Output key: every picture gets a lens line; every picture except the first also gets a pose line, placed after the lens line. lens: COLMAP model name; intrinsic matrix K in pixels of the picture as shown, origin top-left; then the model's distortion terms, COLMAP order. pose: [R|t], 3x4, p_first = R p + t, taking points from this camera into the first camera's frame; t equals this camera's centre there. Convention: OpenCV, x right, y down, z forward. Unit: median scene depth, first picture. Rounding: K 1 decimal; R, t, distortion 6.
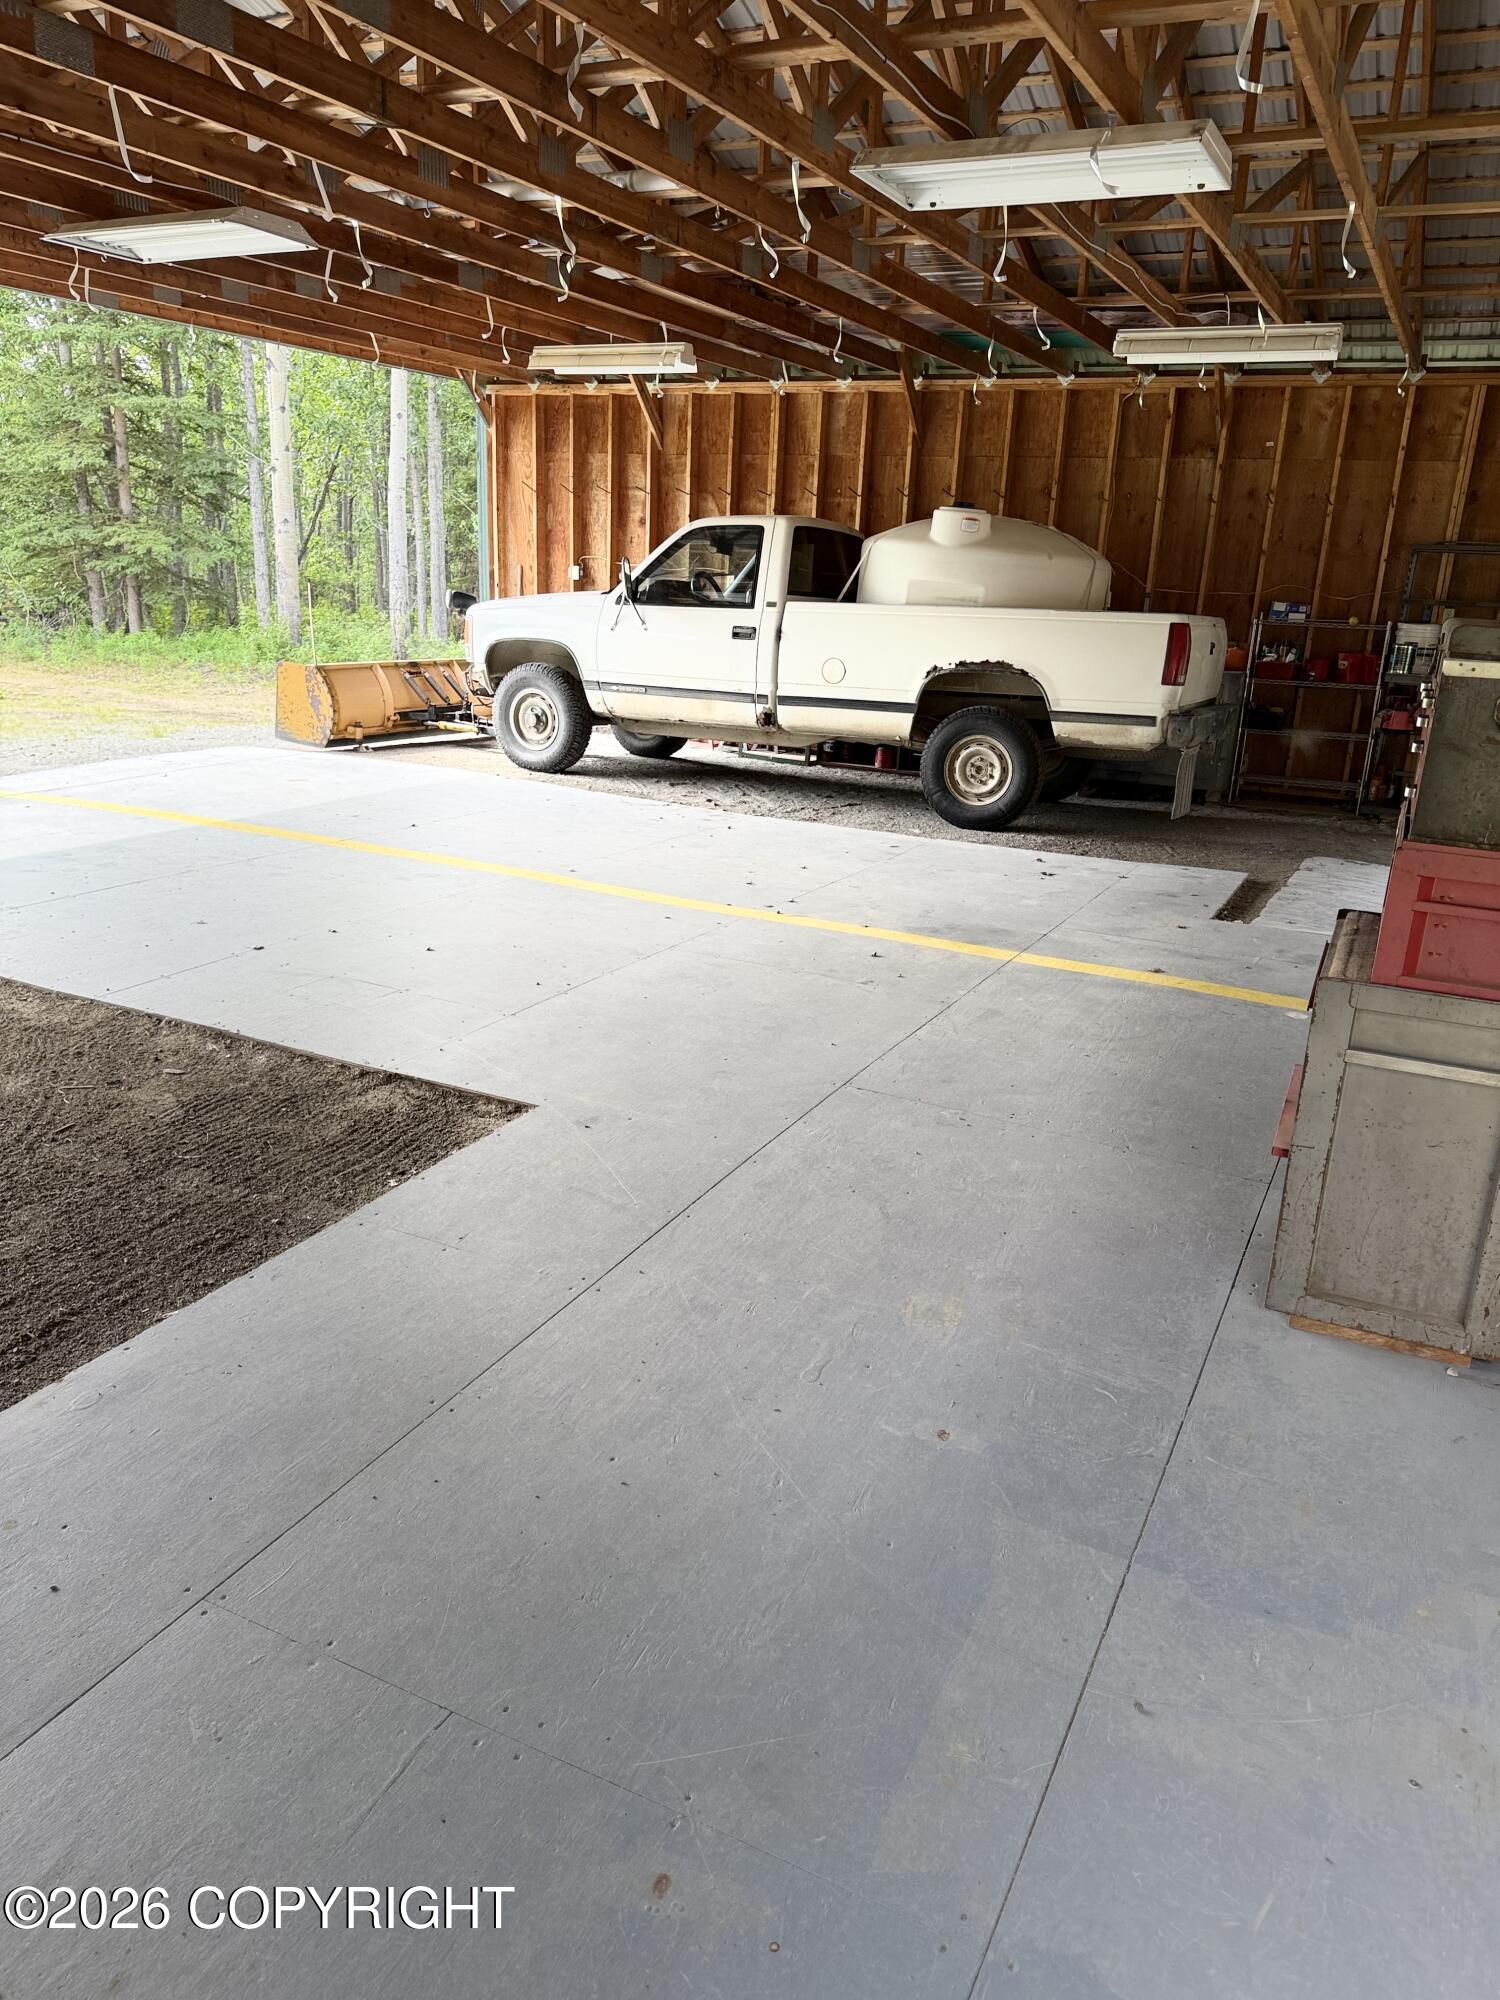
lens RADIAL K [[1422.9, 0, 764.9], [0, 1422.9, 992.1], [0, 0, 1]] dist [0.039800, -0.039576]
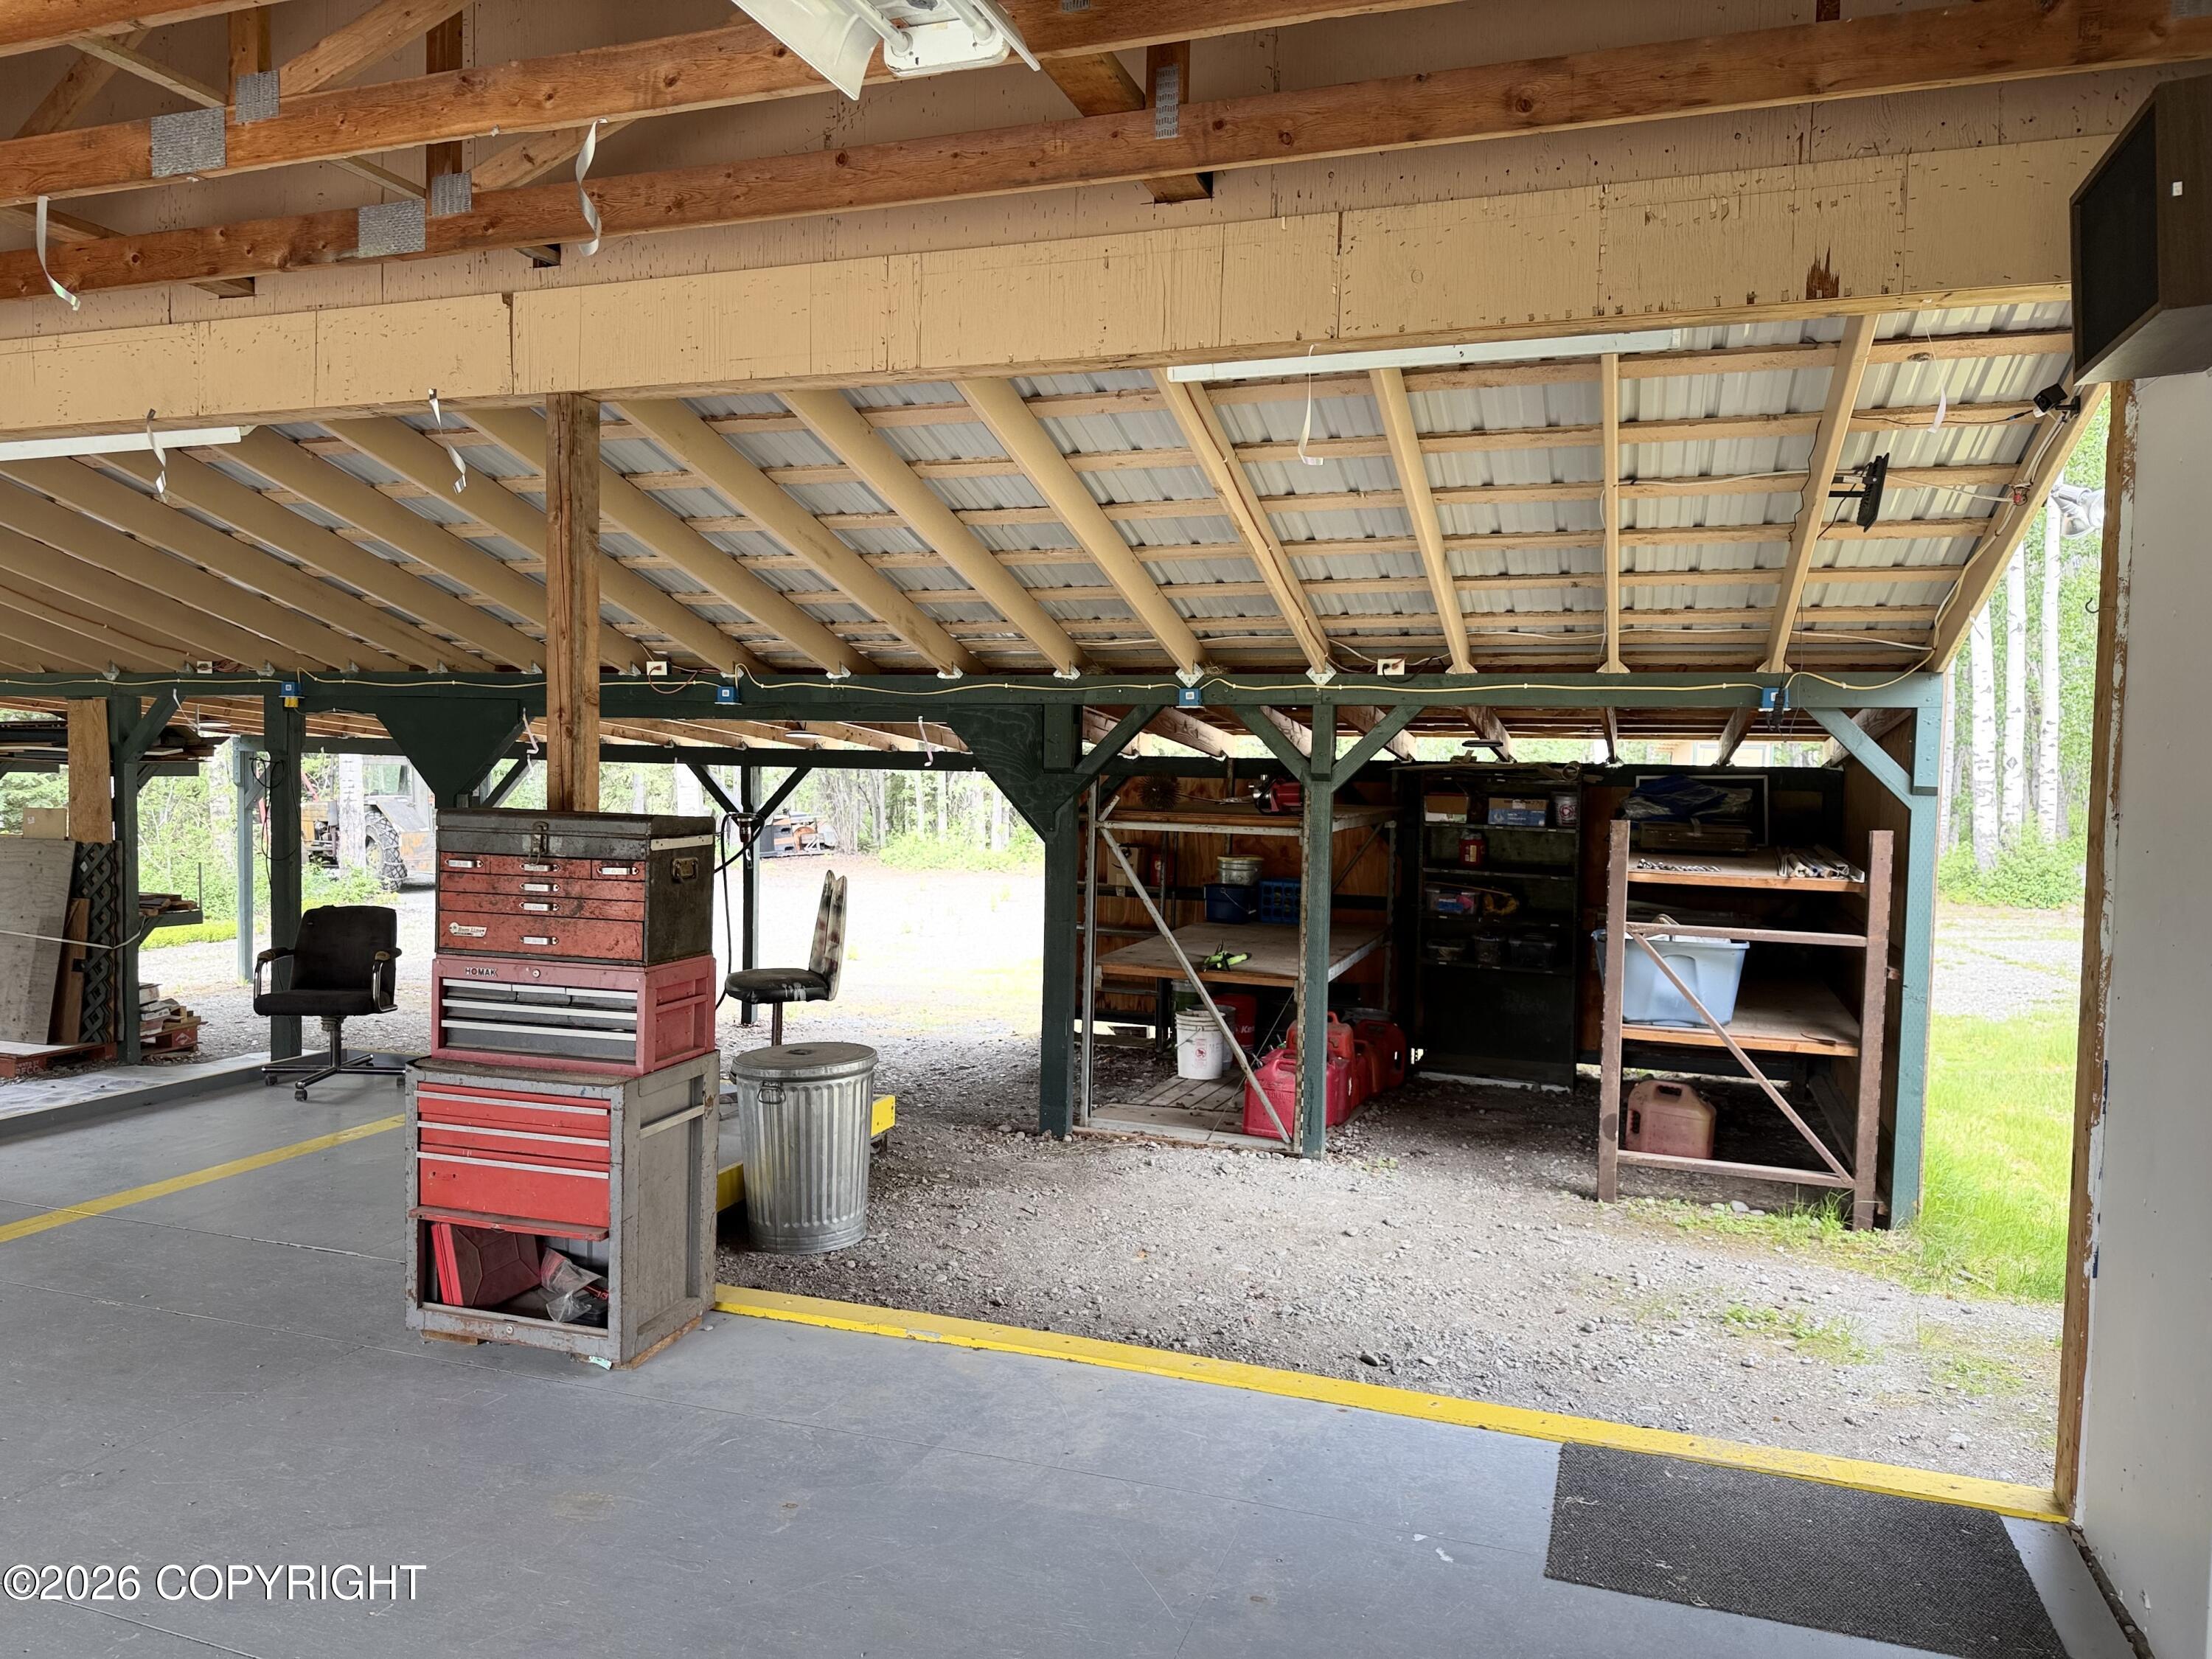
lens RADIAL K [[1573.8, 0, 1112.1], [0, 1573.8, 834.1], [0, 0, 1]] dist [0.039800, -0.039576]
pose [[-0.139410, -0.102932, 0.984871, -1.020576], [0.258648, 0.956271, 0.136554, -0.295807], [-0.955859, 0.273772, -0.106690, 0.651197]]
